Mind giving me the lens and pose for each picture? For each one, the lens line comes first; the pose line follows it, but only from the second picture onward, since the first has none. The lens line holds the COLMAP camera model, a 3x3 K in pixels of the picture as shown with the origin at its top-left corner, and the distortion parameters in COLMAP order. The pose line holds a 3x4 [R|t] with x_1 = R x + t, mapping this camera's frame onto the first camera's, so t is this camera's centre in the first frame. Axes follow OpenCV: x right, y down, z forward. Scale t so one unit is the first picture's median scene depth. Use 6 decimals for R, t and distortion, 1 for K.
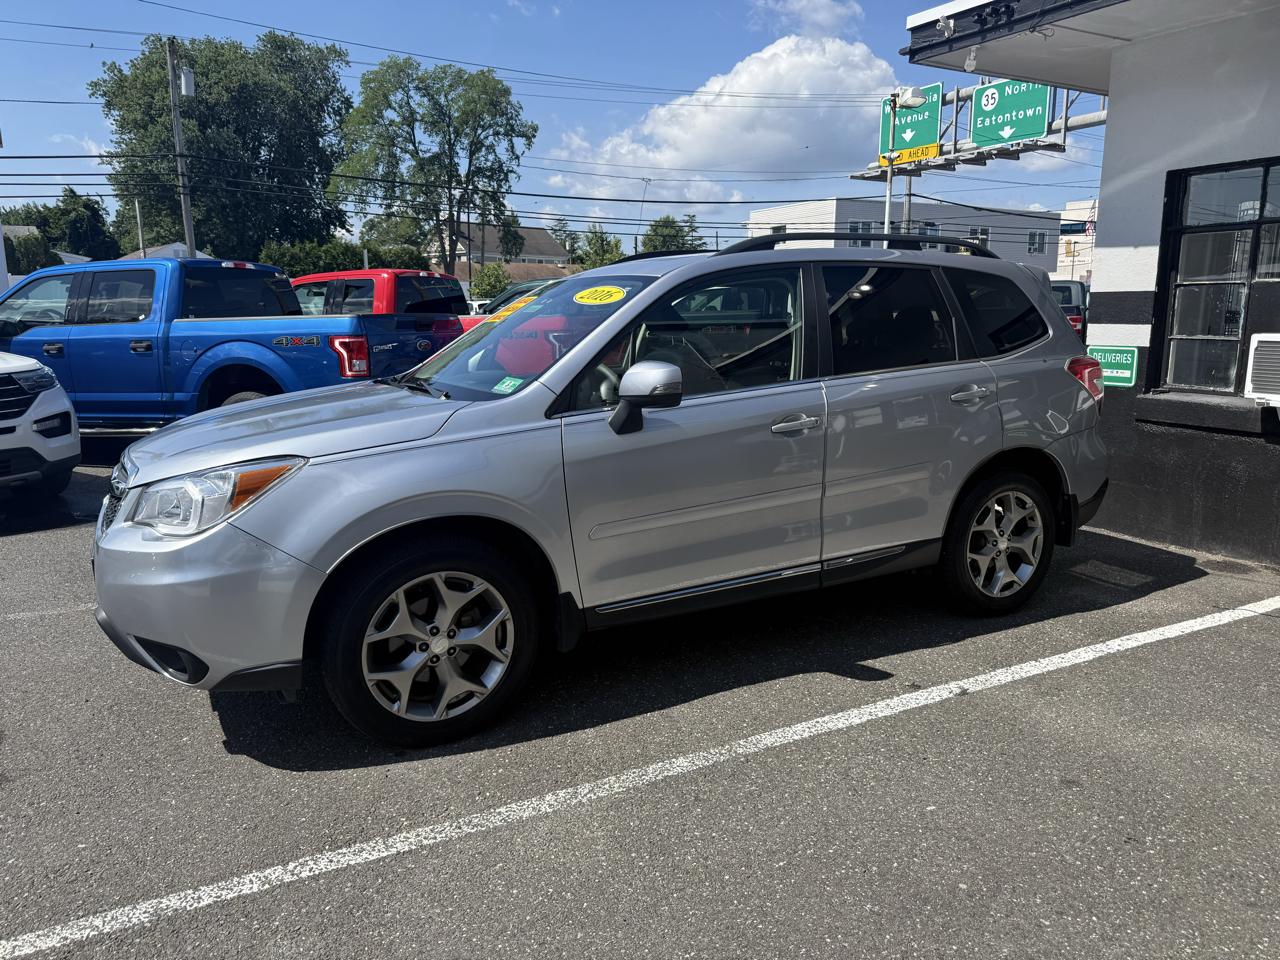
lens RADIAL K [[908.6, 0, 653.1], [0, 908.6, 471.9], [0, 0, 1]] dist [0.056751, -0.088533]
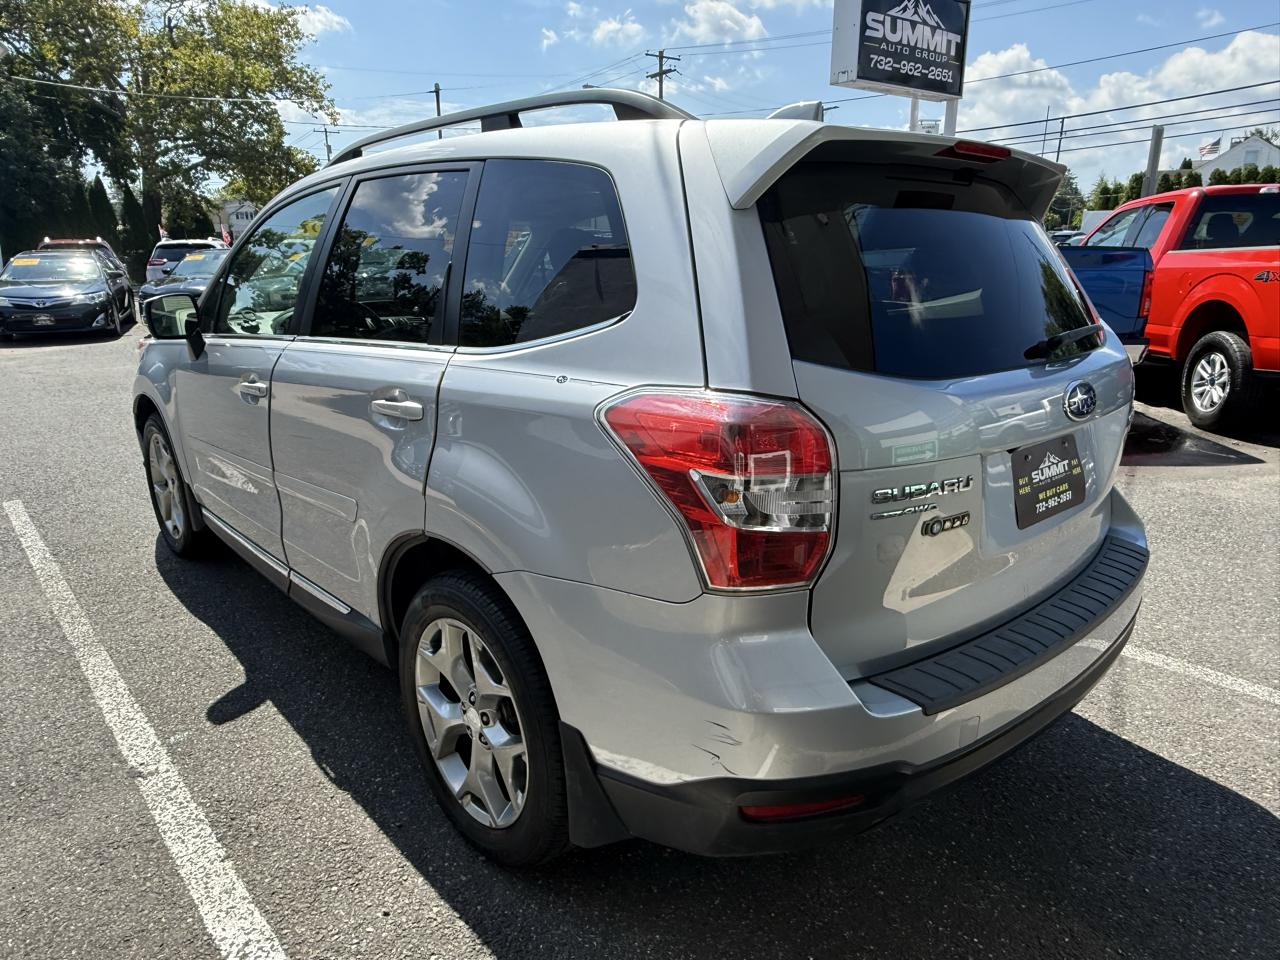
lens RADIAL K [[813.3, 0, 643.1], [0, 813.3, 491.6], [0, 0, 1]] dist [-0.000238, -0.000758]
pose [[0.230233, 0.286171, -0.930107, 0.756968], [-0.167935, 0.953128, 0.251684, -0.165025], [0.958536, 0.098252, 0.267500, 0.919263]]
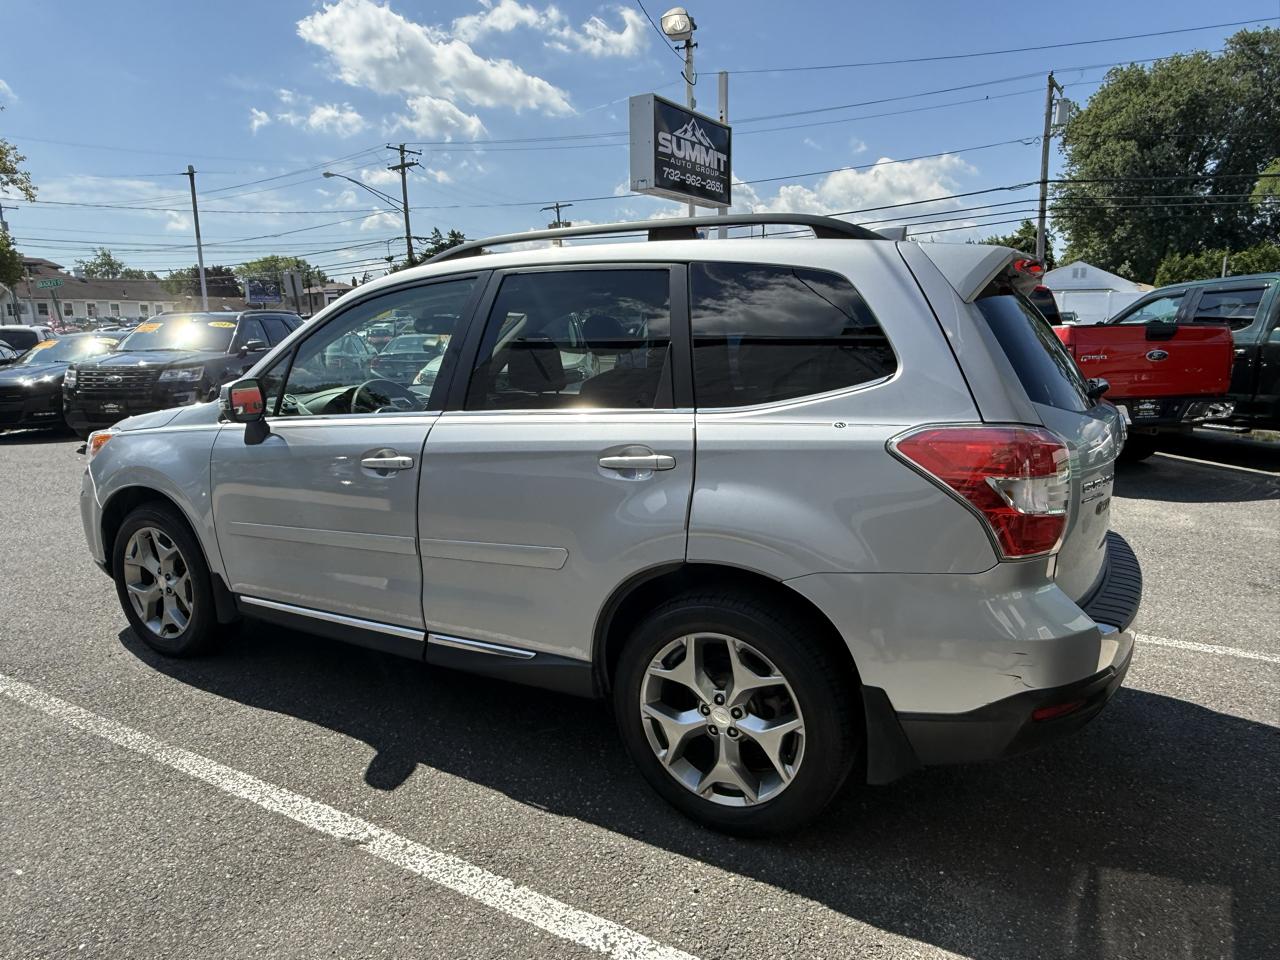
lens RADIAL K [[822.0, 0, 640.0], [0, 822.0, 480.0], [0, 0, 1]] dist [0.003236, 0.002170]
pose [[0.521305, 0.154430, -0.839281, 0.755146], [-0.143289, 0.985367, 0.092309, -0.113935], [0.841254, 0.072138, 0.535805, 0.626440]]
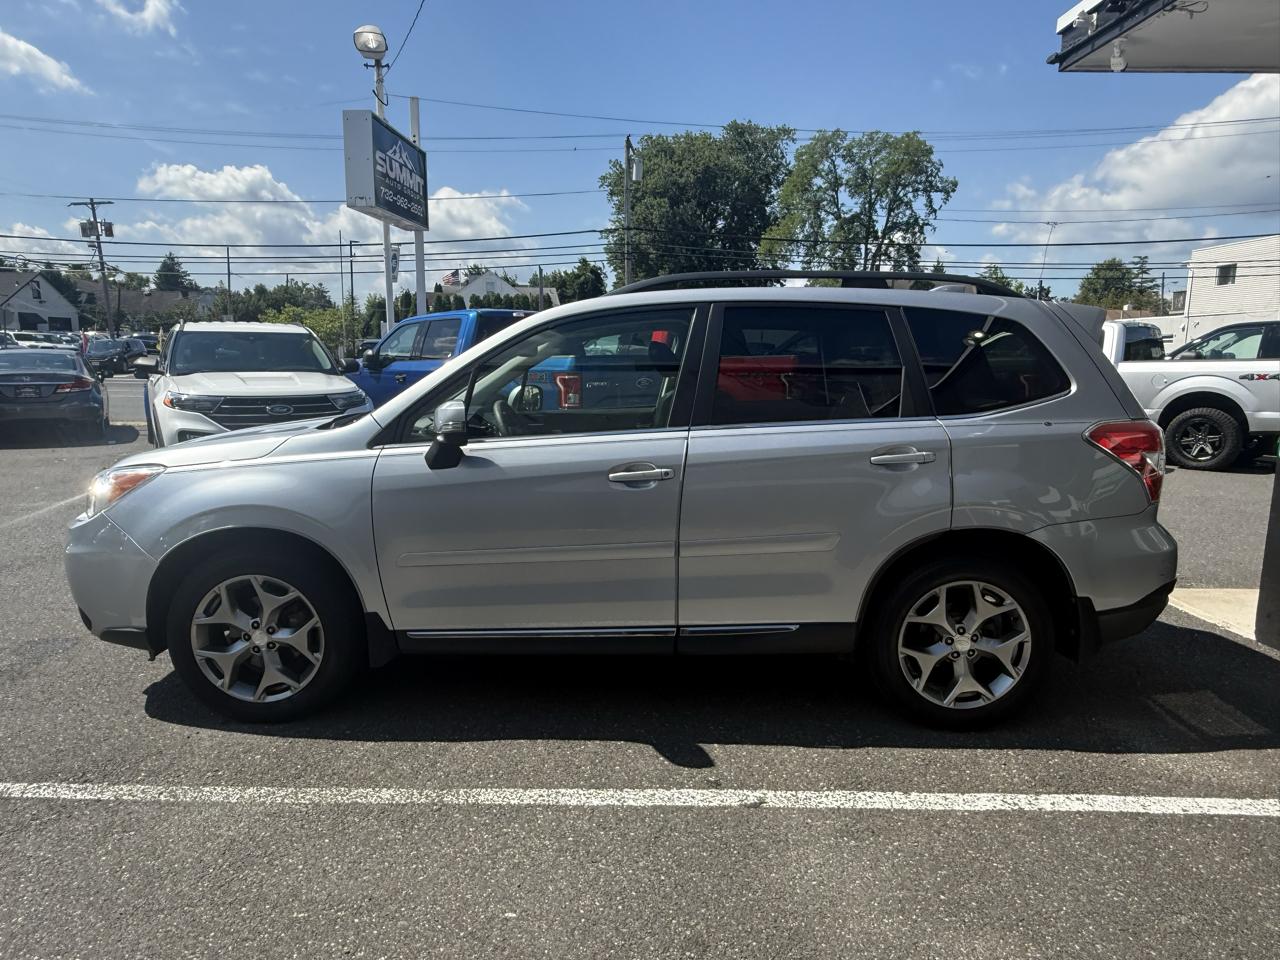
lens RADIAL K [[822.0, 0, 640.0], [0, 822.0, 480.0], [0, 0, 1]] dist [0.003236, 0.002170]
pose [[0.874712, 0.085084, -0.477115, 0.449636], [-0.095845, 0.995395, 0.001793, -0.039135], [0.475070, 0.044161, 0.878839, 0.202874]]
